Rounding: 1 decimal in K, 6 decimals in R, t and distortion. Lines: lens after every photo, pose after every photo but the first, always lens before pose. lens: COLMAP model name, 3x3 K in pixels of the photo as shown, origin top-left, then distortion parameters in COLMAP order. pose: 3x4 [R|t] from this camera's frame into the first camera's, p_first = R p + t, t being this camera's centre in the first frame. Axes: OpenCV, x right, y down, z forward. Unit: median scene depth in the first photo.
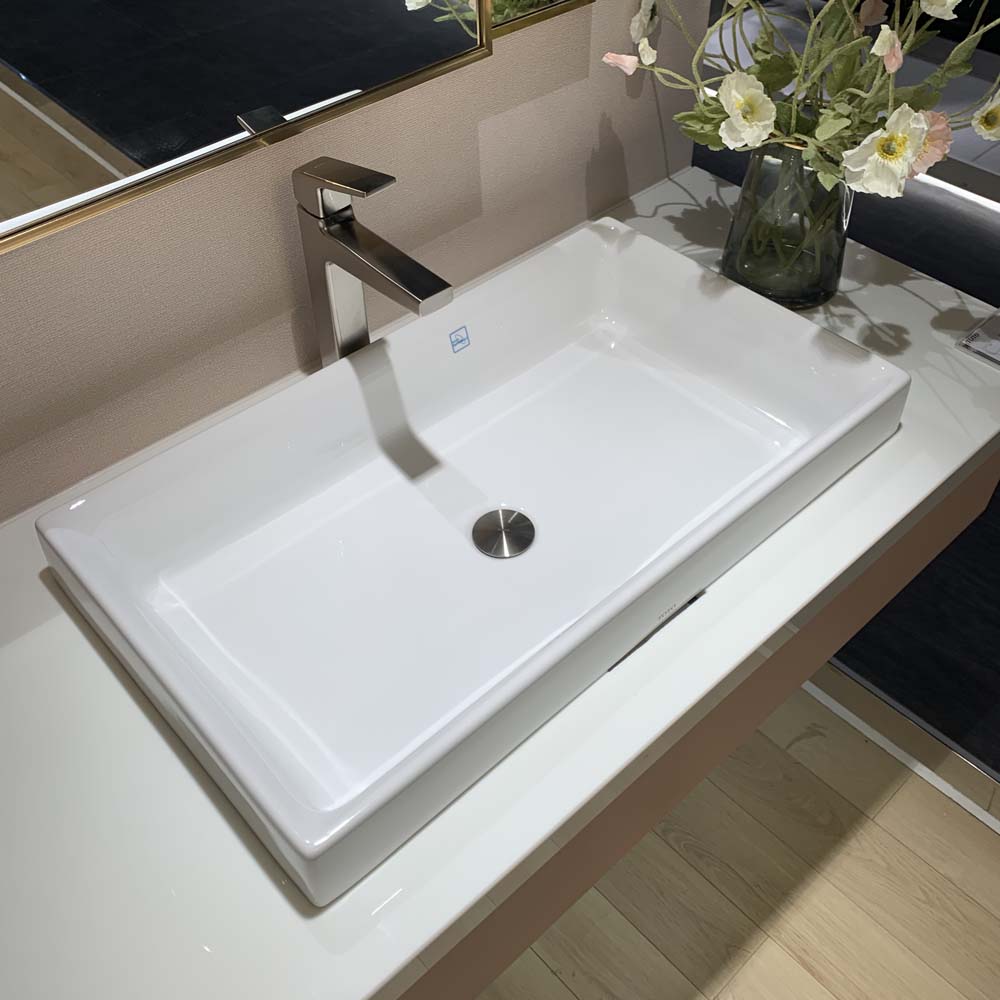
lens RADIAL K [[1038.5, 0, 508.3], [0, 1038.5, 485.9], [0, 0, 1]] dist [0.000075, -0.011197]
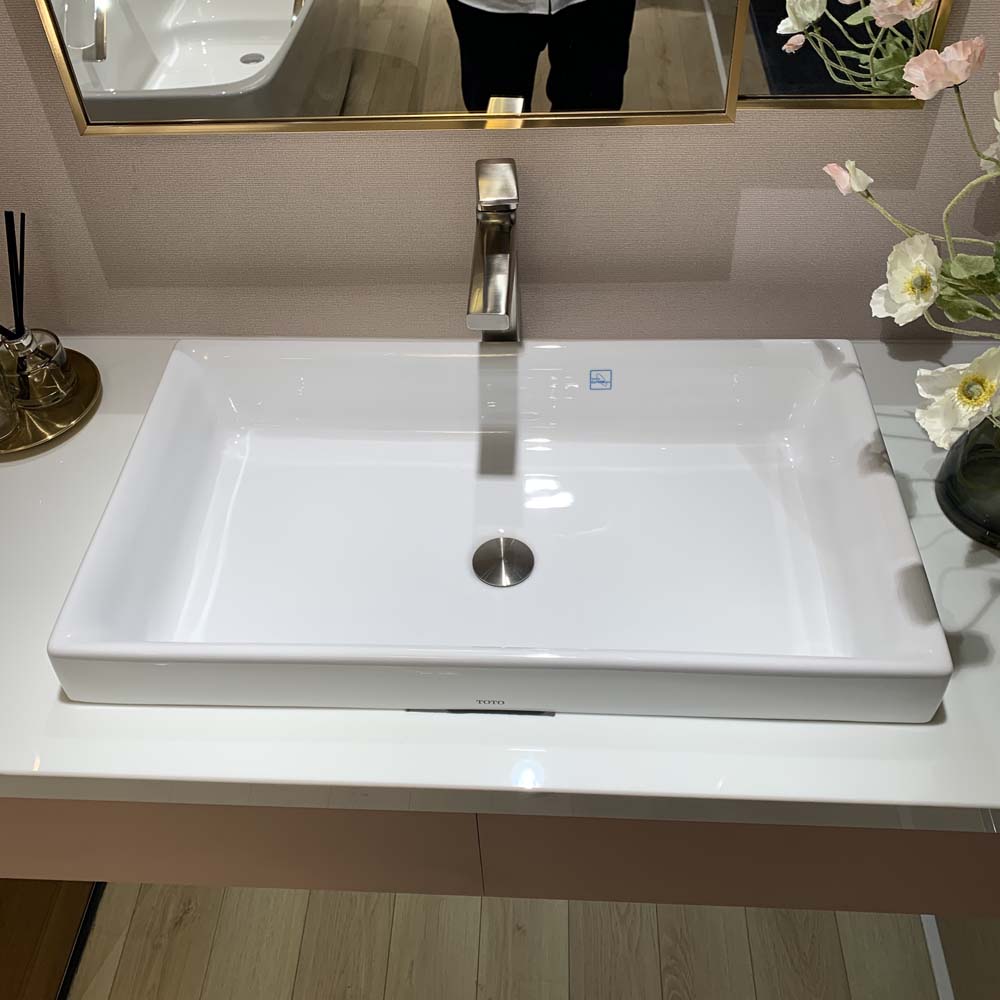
lens RADIAL K [[1032.4, 0, 500.0], [0, 1032.4, 500.0], [0, 0, 1]] dist [-0.008972, 0.021138]
pose [[0.699819, 0.509246, -0.500920, 0.441293], [-0.487615, 0.853022, 0.185970, -0.181632], [0.522001, 0.114111, 0.845277, 0.135720]]
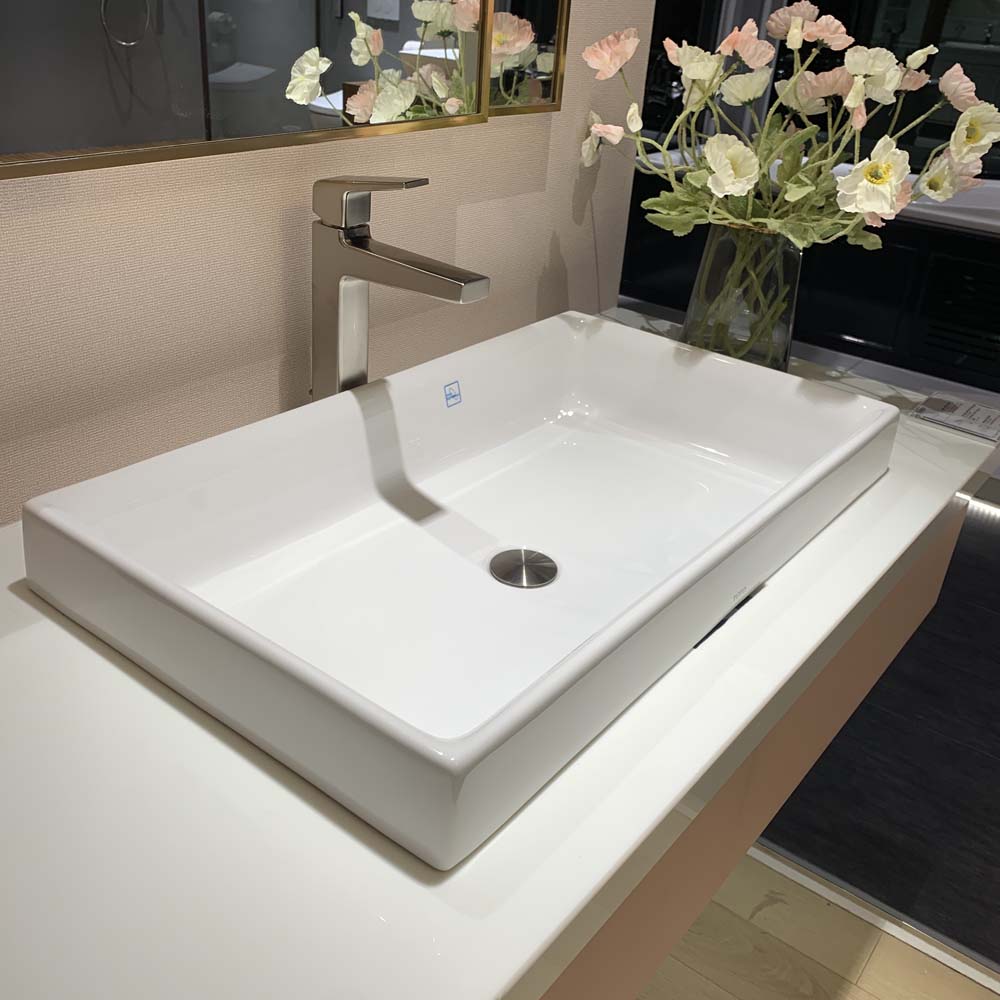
lens RADIAL K [[1032.4, 0, 500.0], [0, 1032.4, 500.0], [0, 0, 1]] dist [-0.008972, 0.021138]
pose [[0.982154, -0.004715, 0.188020, -0.187953], [0.060595, 0.954313, -0.292600, 0.242343], [-0.178050, 0.298771, 0.937568, 0.116710]]
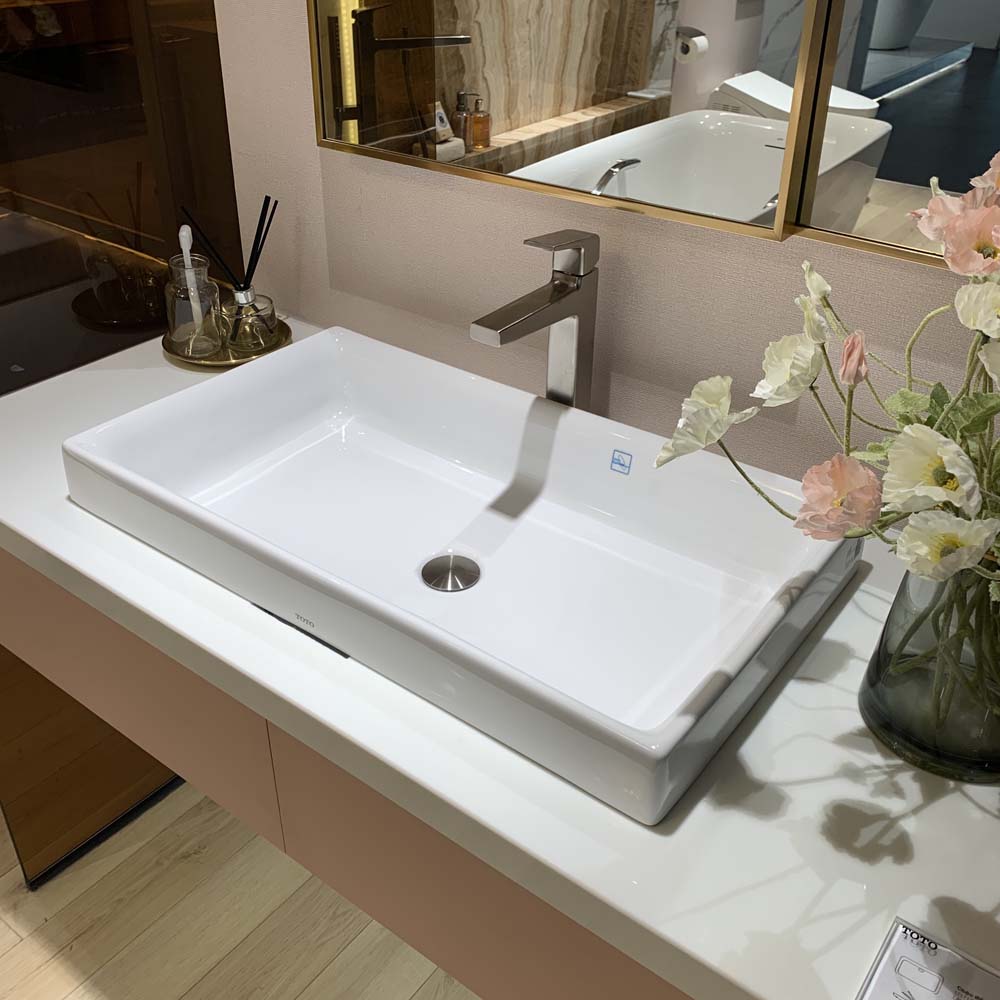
lens RADIAL K [[1032.4, 0, 500.0], [0, 1032.4, 500.0], [0, 0, 1]] dist [-0.008972, 0.021138]
pose [[0.181698, 0.540110, -0.821746, 0.793901], [-0.711147, 0.649322, 0.269537, -0.309185], [0.679158, 0.535408, 0.502078, 0.436152]]
